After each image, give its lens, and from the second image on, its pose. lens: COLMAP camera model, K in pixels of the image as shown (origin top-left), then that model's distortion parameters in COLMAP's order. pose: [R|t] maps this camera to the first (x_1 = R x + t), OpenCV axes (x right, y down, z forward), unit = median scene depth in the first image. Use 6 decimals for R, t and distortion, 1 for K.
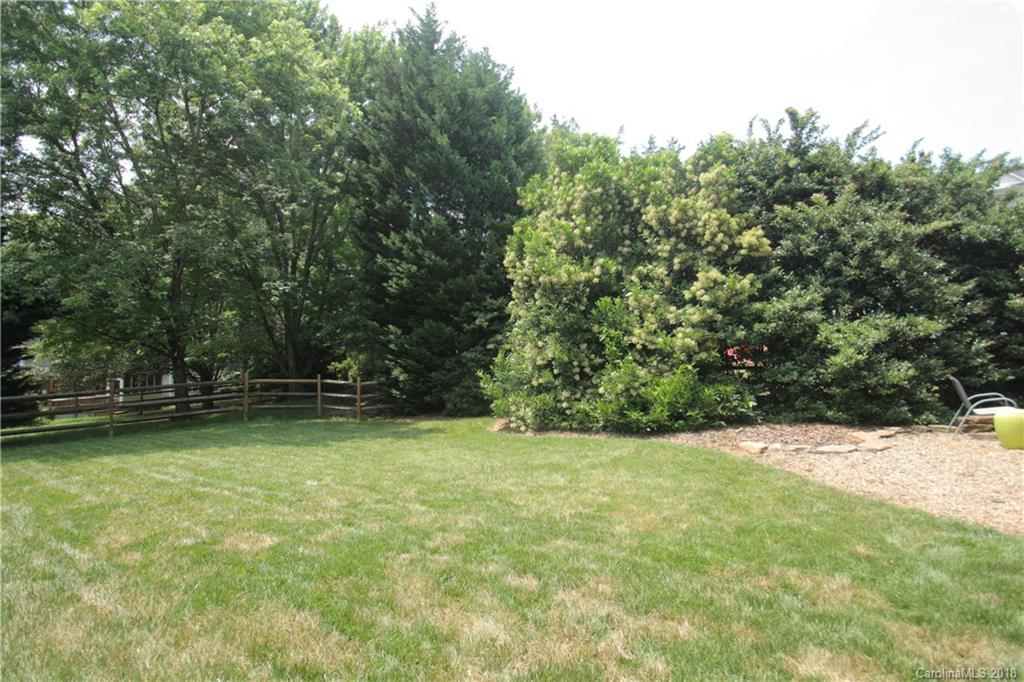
lens RADIAL K [[487.1, 0, 512.0], [0, 487.1, 342.7], [0, 0, 1]] dist [0.015586, -0.002824]
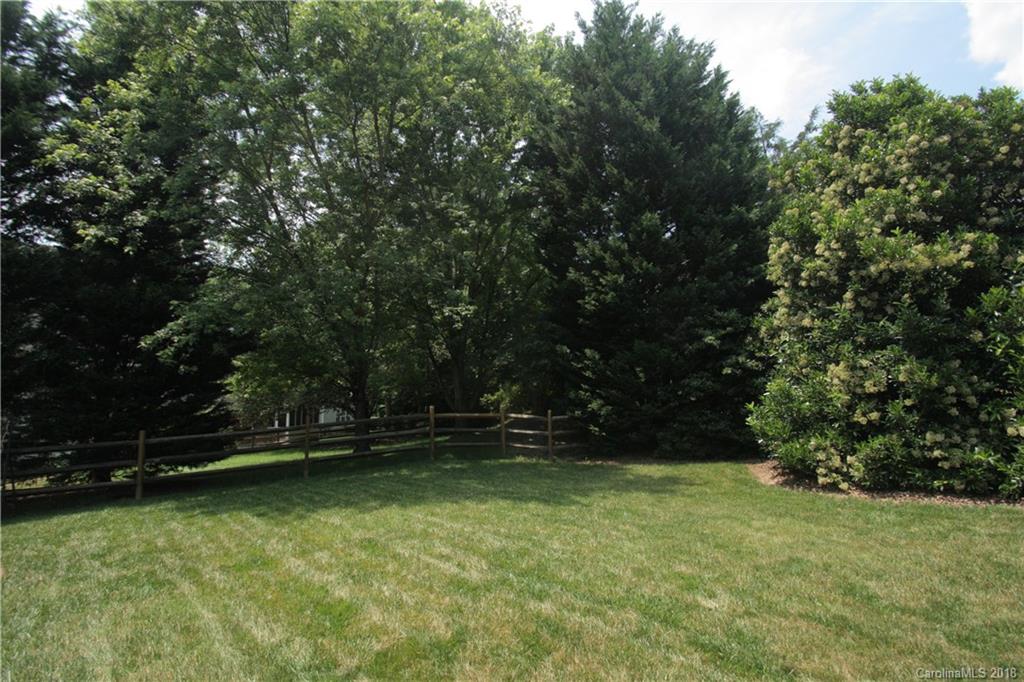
lens RADIAL K [[487.1, 0, 521.9], [0, 487.1, 342.1], [0, 0, 1]] dist [0.015586, -0.002824]
pose [[0.978754, -0.033604, -0.202267, -0.254595], [0.020371, 0.997535, -0.067156, 0.009163], [0.204025, 0.061609, 0.977025, 0.196077]]
